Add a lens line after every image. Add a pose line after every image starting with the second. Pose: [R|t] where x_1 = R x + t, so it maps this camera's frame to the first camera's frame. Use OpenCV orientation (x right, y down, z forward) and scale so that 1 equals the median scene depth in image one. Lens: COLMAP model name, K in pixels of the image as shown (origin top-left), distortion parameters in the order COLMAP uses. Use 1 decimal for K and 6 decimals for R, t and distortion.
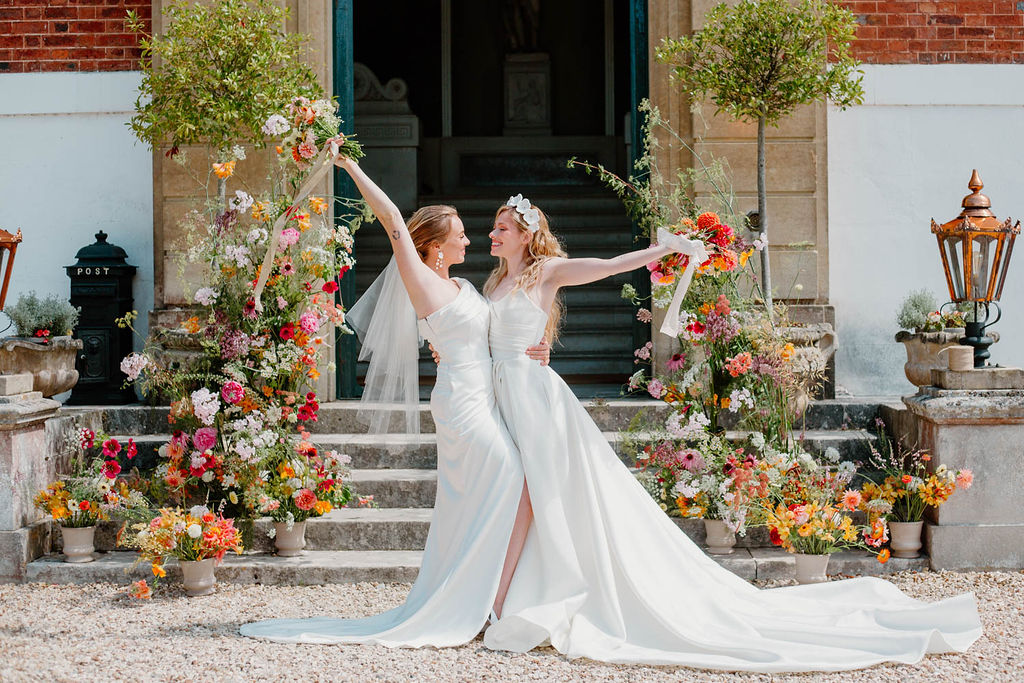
lens RADIAL K [[1609.1, 0, 560.3], [0, 1609.1, 308.7], [0, 0, 1]] dist [-0.092928, -0.088327]
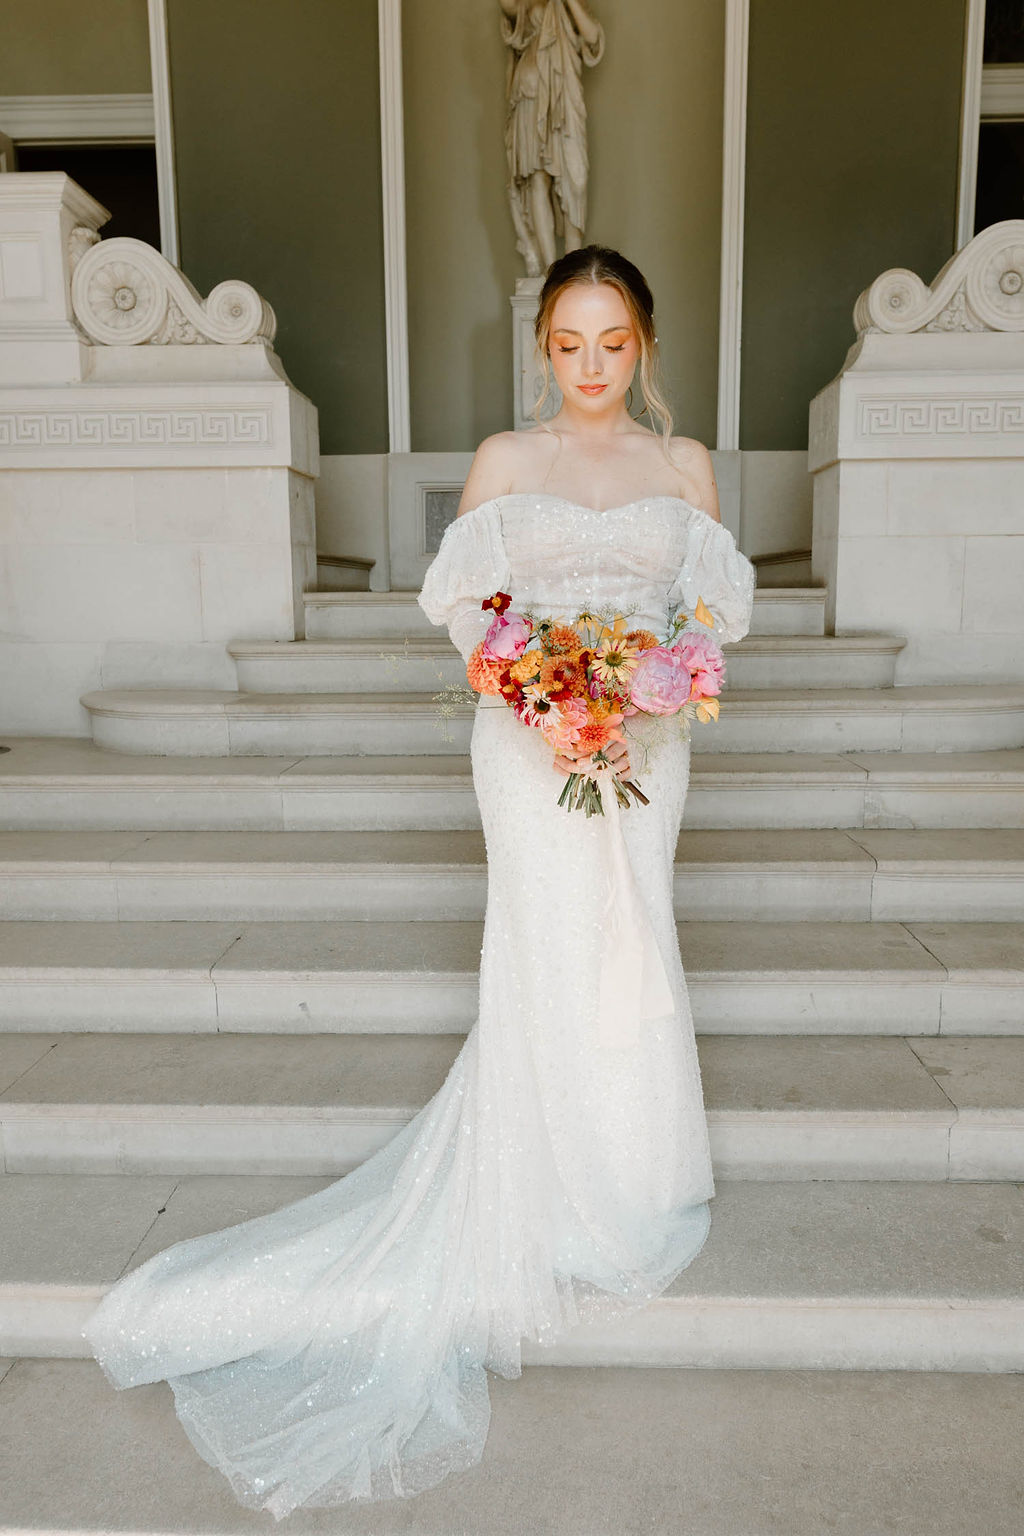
lens RADIAL K [[1208.5, 0, 516.8], [0, 1208.5, 771.9], [0, 0, 1]] dist [0.000868, -0.000023]
pose [[0.999550, 0.004503, -0.029642, -0.046388], [-0.000625, 0.991569, 0.129577, -0.118747], [0.029976, -0.129500, 0.991126, 1.270346]]
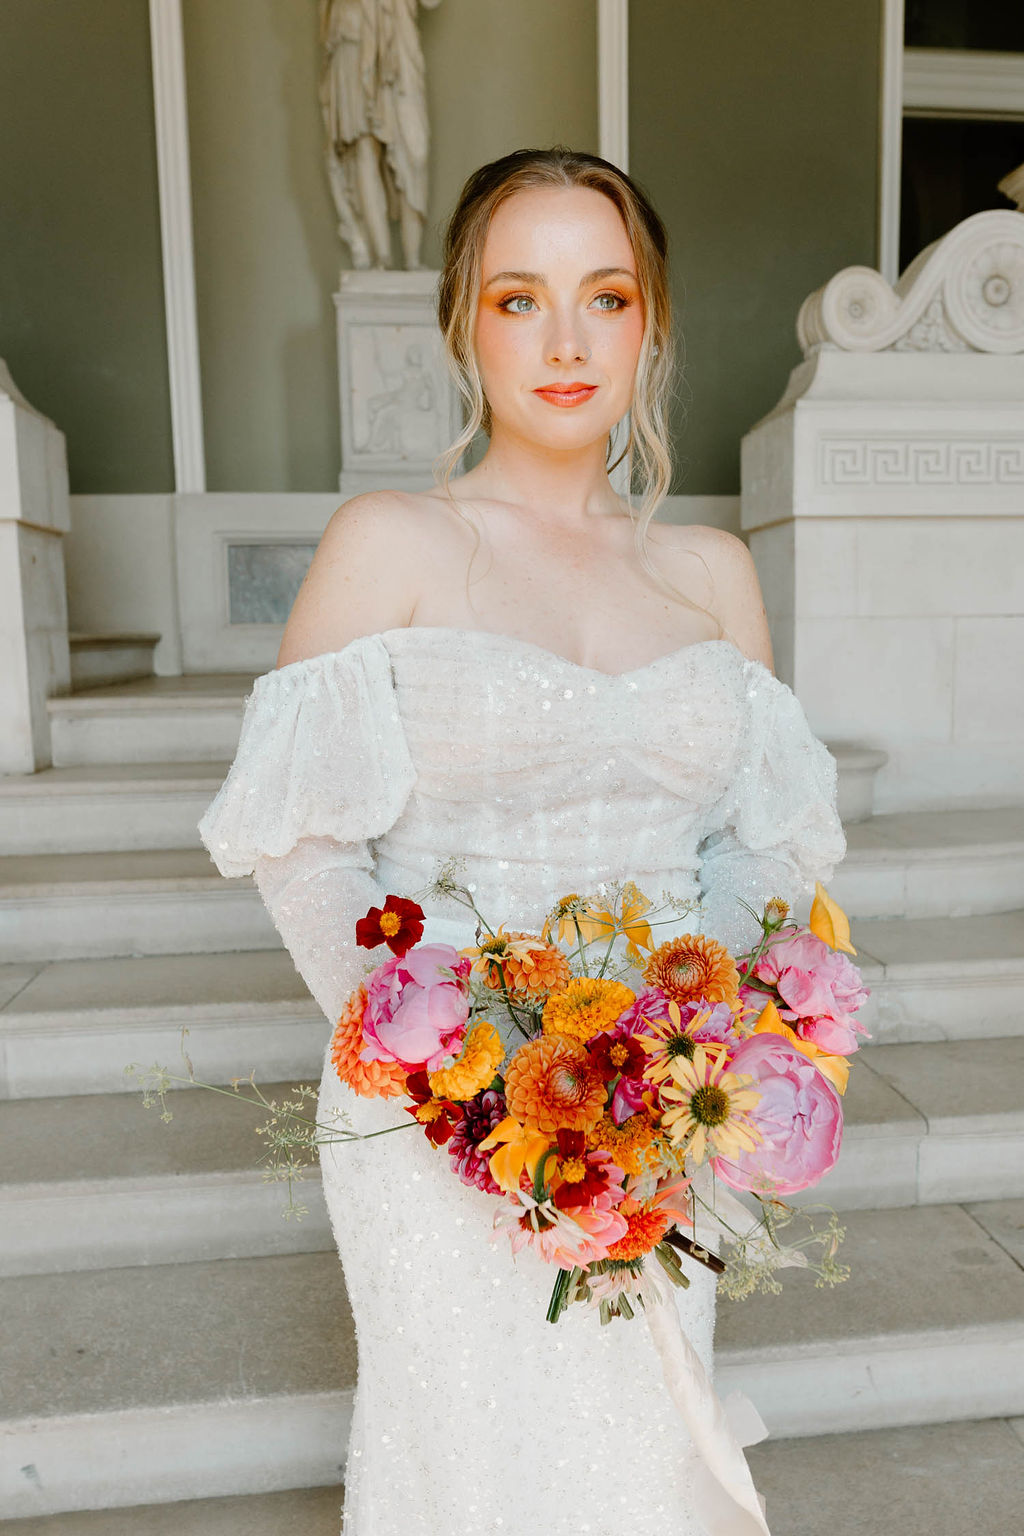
lens RADIAL K [[1320.2, 0, 573.9], [0, 1320.2, 795.7], [0, 0, 1]] dist [0.003375, -0.003308]
pose [[0.989214, -0.024642, 0.144388, -0.057338], [0.009410, 0.994402, 0.105247, -0.140170], [-0.146173, -0.102753, 0.983908, 1.387321]]
